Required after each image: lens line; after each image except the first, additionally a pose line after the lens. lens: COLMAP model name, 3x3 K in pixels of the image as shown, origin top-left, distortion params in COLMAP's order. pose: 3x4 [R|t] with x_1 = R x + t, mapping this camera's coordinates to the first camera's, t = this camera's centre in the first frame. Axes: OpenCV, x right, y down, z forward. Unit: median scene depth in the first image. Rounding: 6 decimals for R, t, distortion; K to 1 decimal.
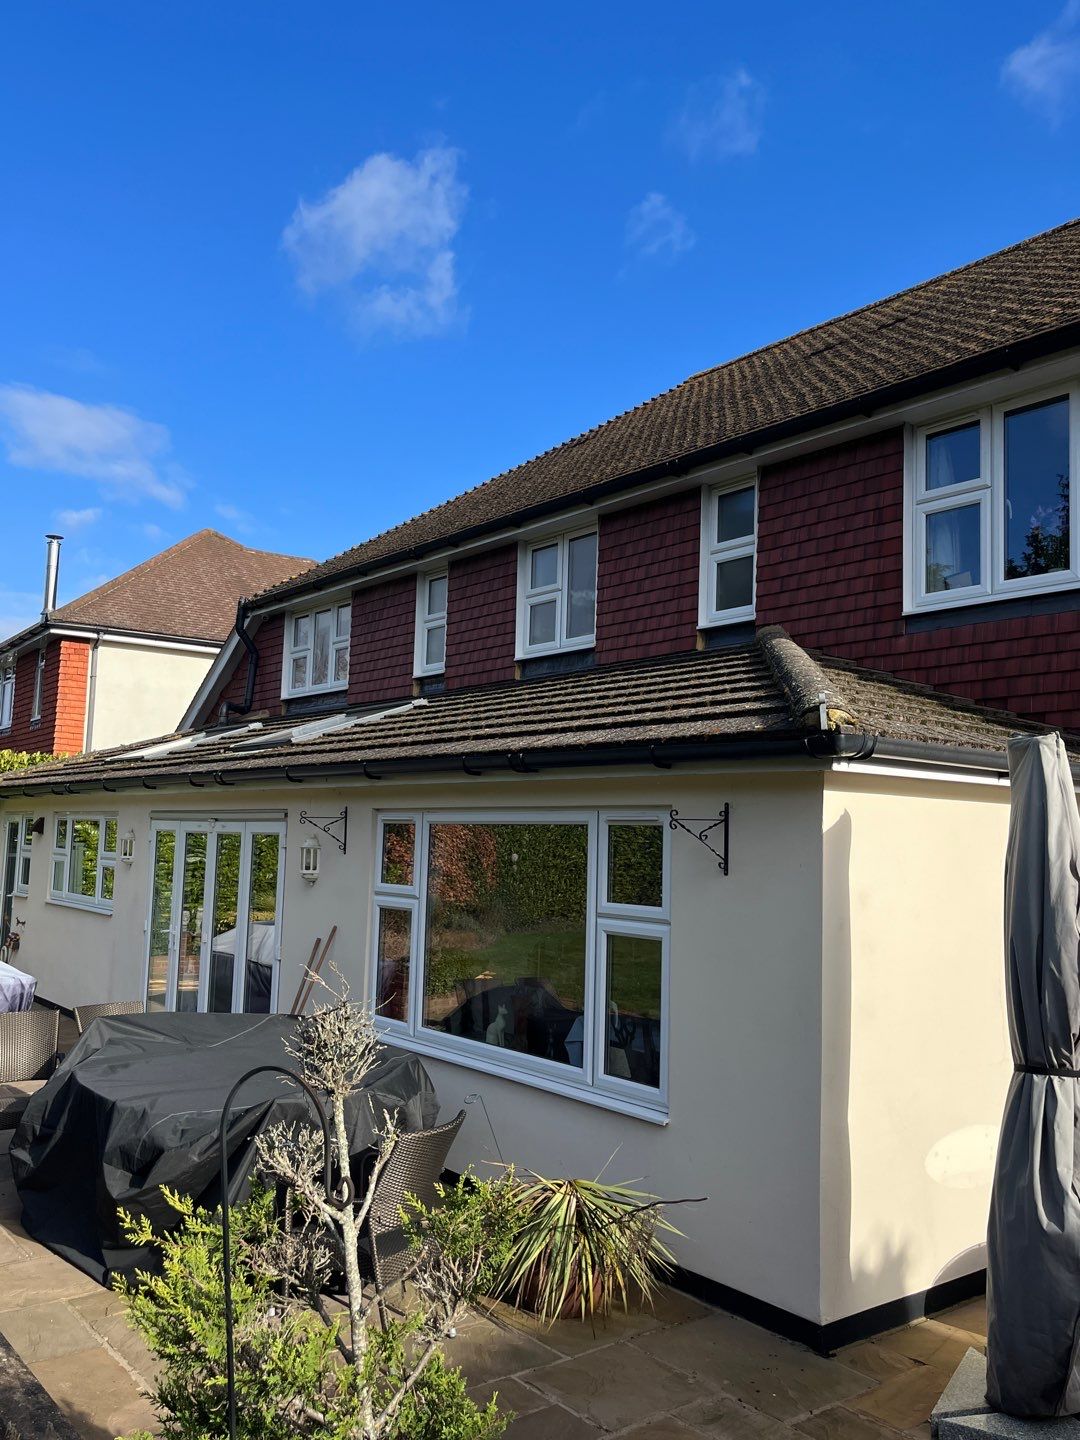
lens RADIAL K [[1183.7, 0, 540.0], [0, 1183.7, 720.0], [0, 0, 1]] dist [0.092848, -0.162758]
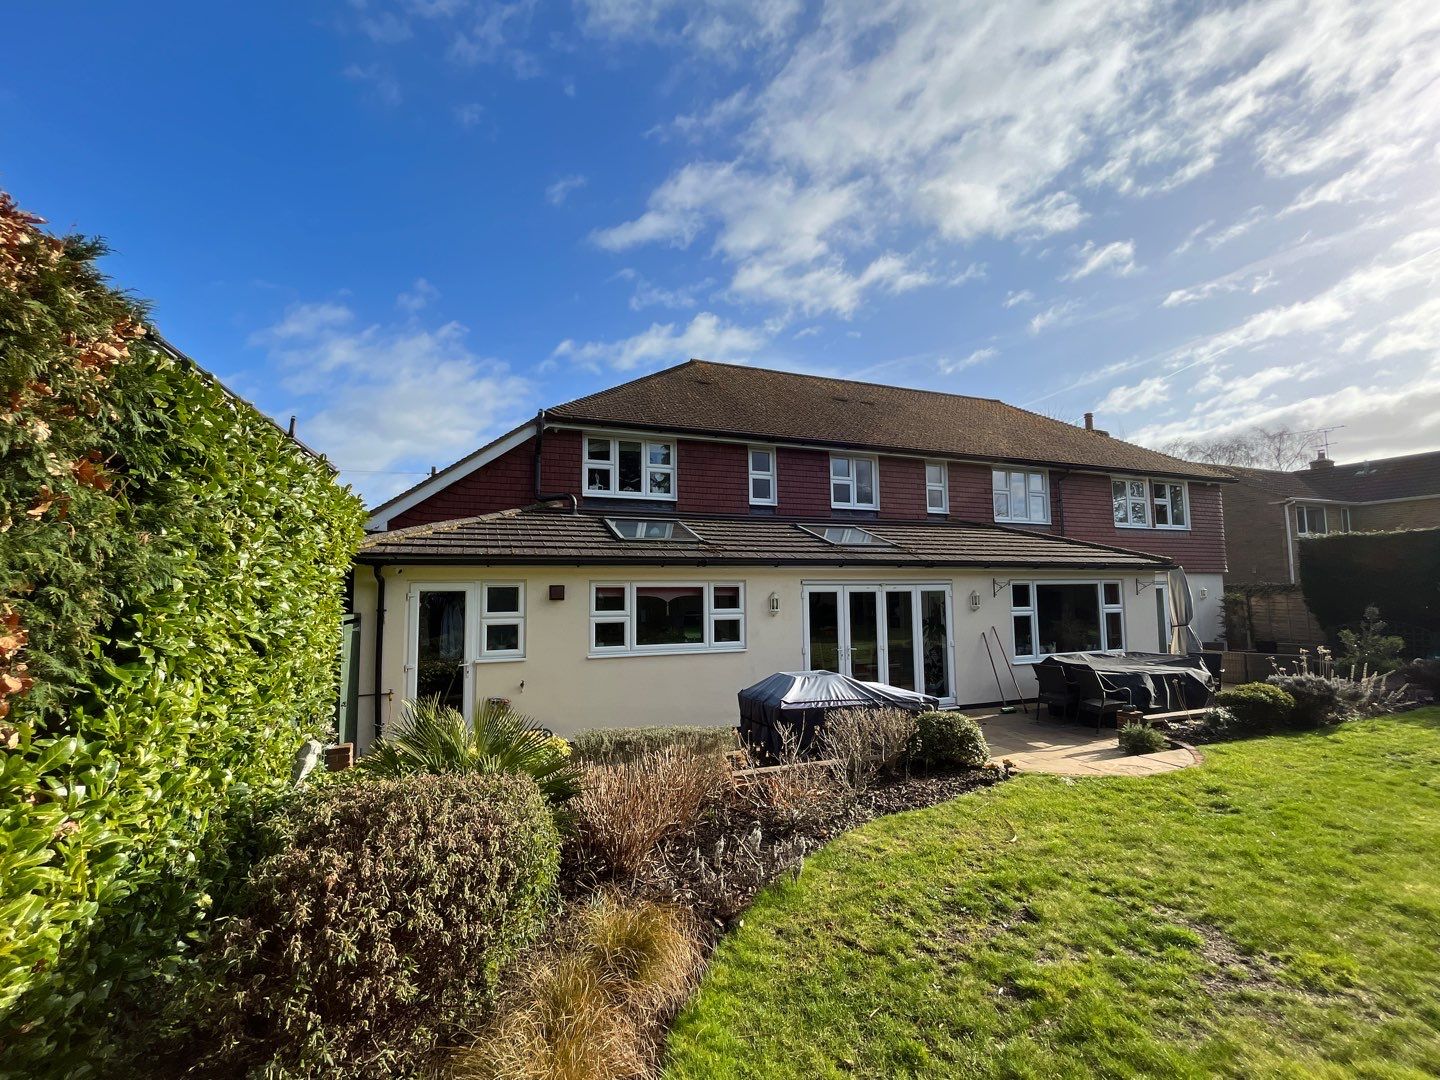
lens RADIAL K [[606.8, 0, 720.0], [0, 606.8, 540.0], [0, 0, 1]] dist [-0.000338, 0.000073]
pose [[0.290731, 0.041210, 0.955917, -1.549444], [-0.082854, 0.996403, -0.017756, 0.061719], [-0.953211, -0.074039, 0.293099, 1.169855]]
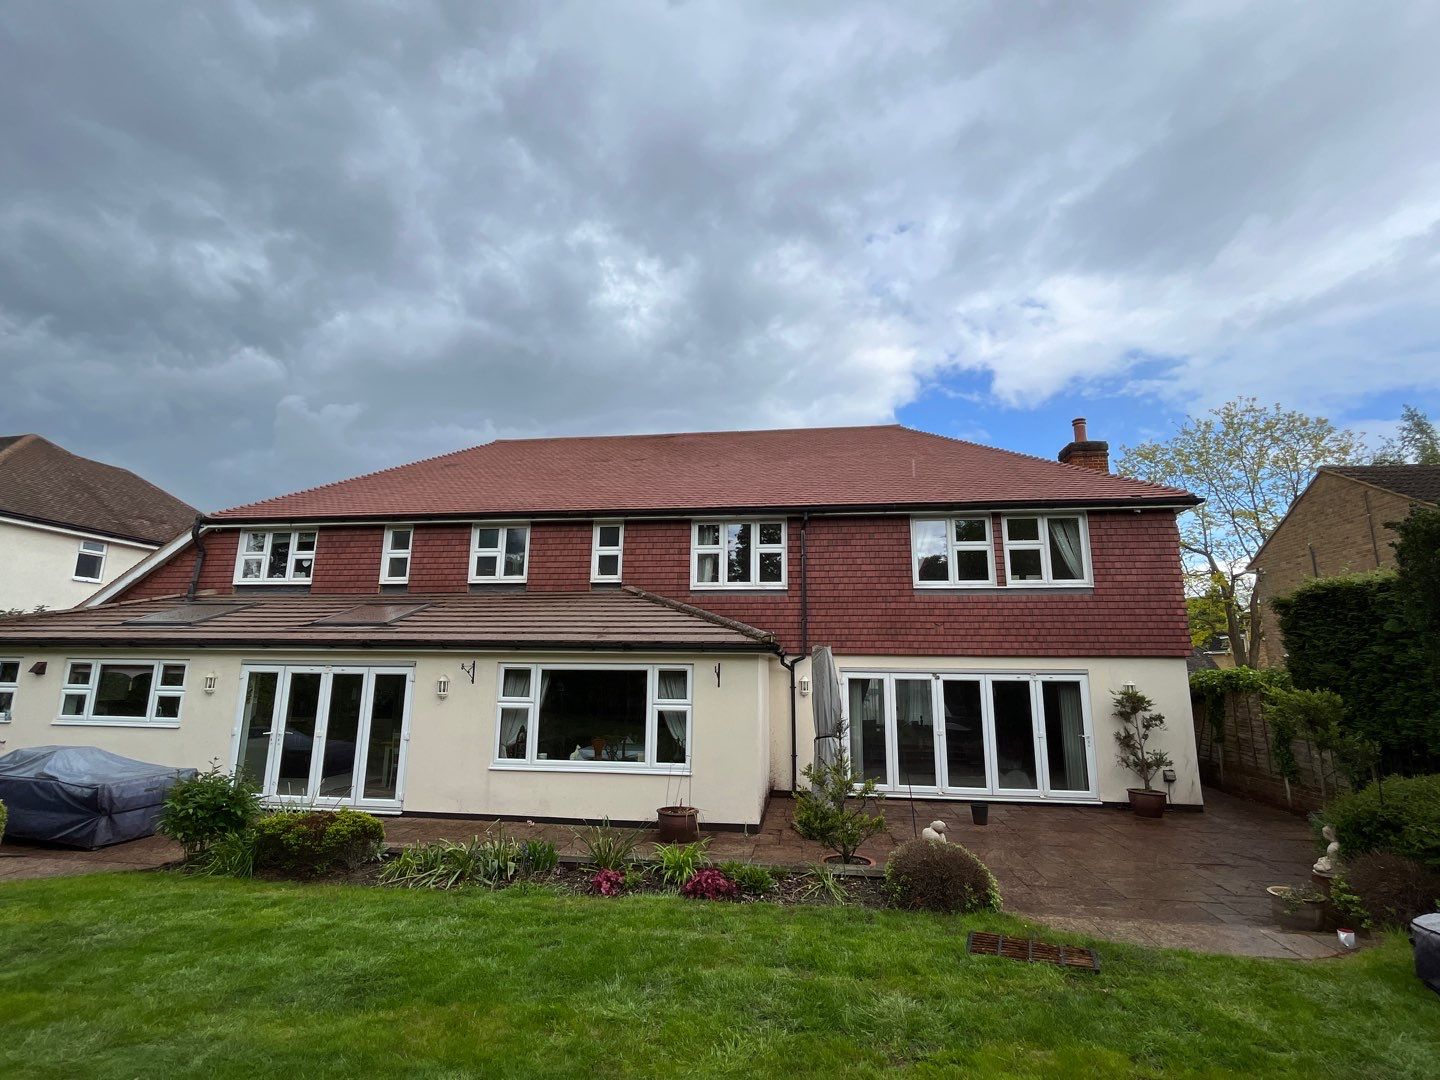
lens RADIAL K [[672.0, 0, 718.5], [0, 672.0, 544.4], [0, 0, 1]] dist [-0.001344, 0.000463]
pose [[0.716593, 0.110034, 0.688758, -0.687599], [-0.061128, 0.993586, -0.095135, -0.044355], [-0.694808, 0.026071, 0.718723, -0.157169]]
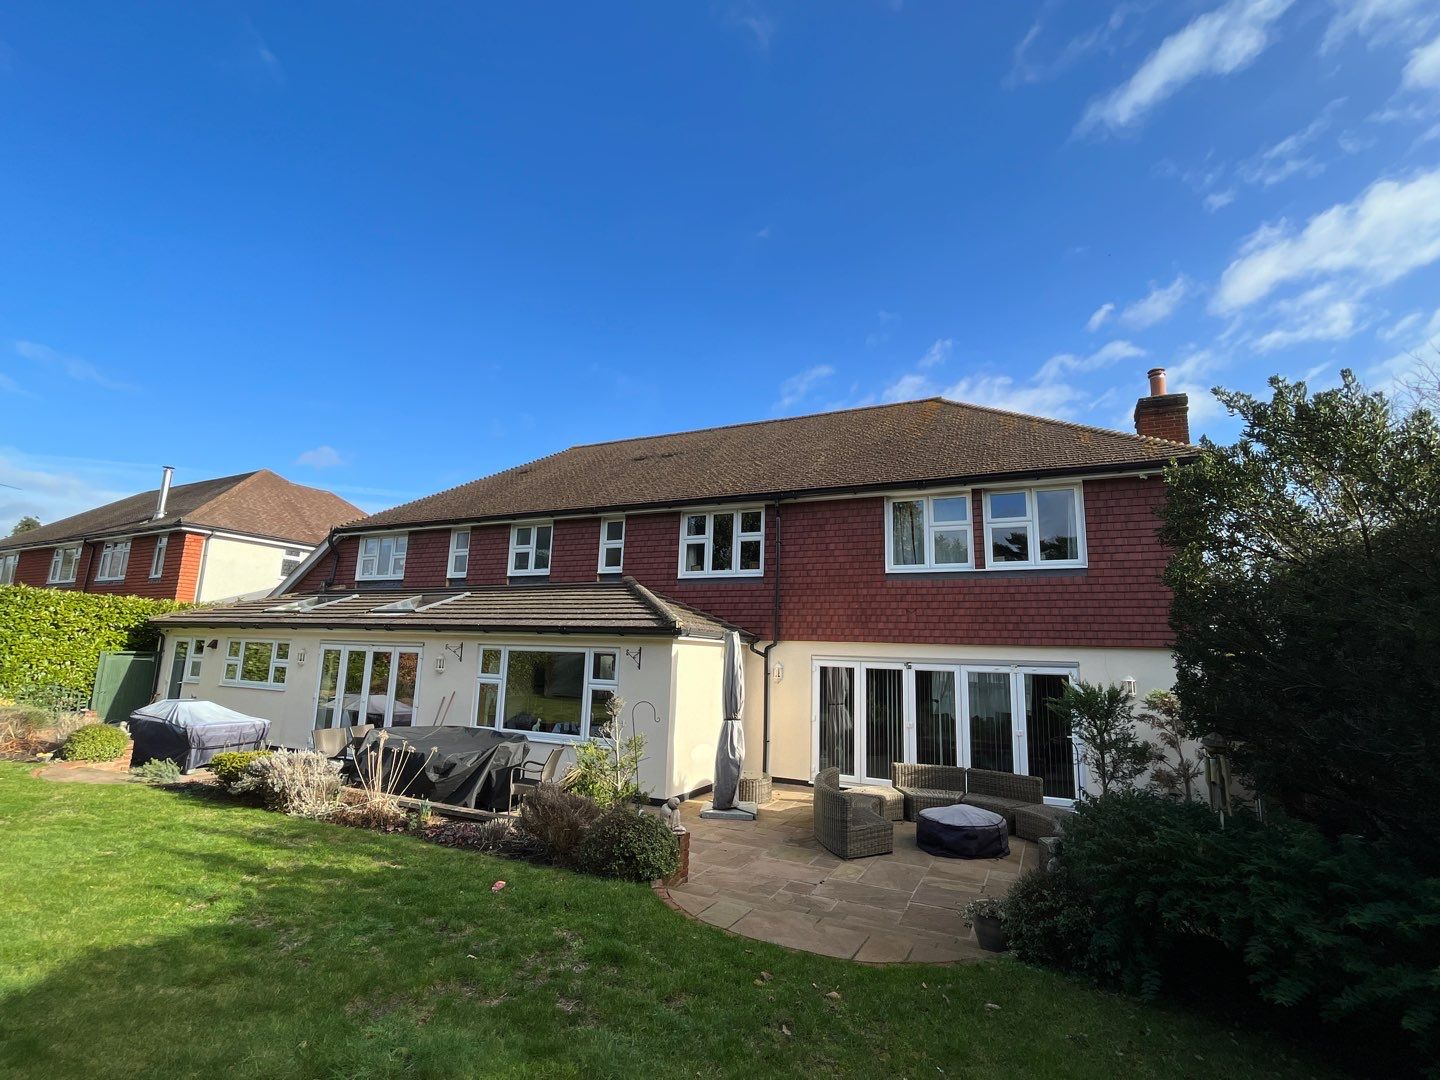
lens RADIAL K [[672.0, 0, 718.5], [0, 672.0, 544.4], [0, 0, 1]] dist [-0.001344, 0.000463]
pose [[0.898003, 0.073121, 0.433872, -0.302195], [-0.050756, 0.996727, -0.062928, -0.067750], [-0.437053, 0.034488, 0.898774, -0.483518]]
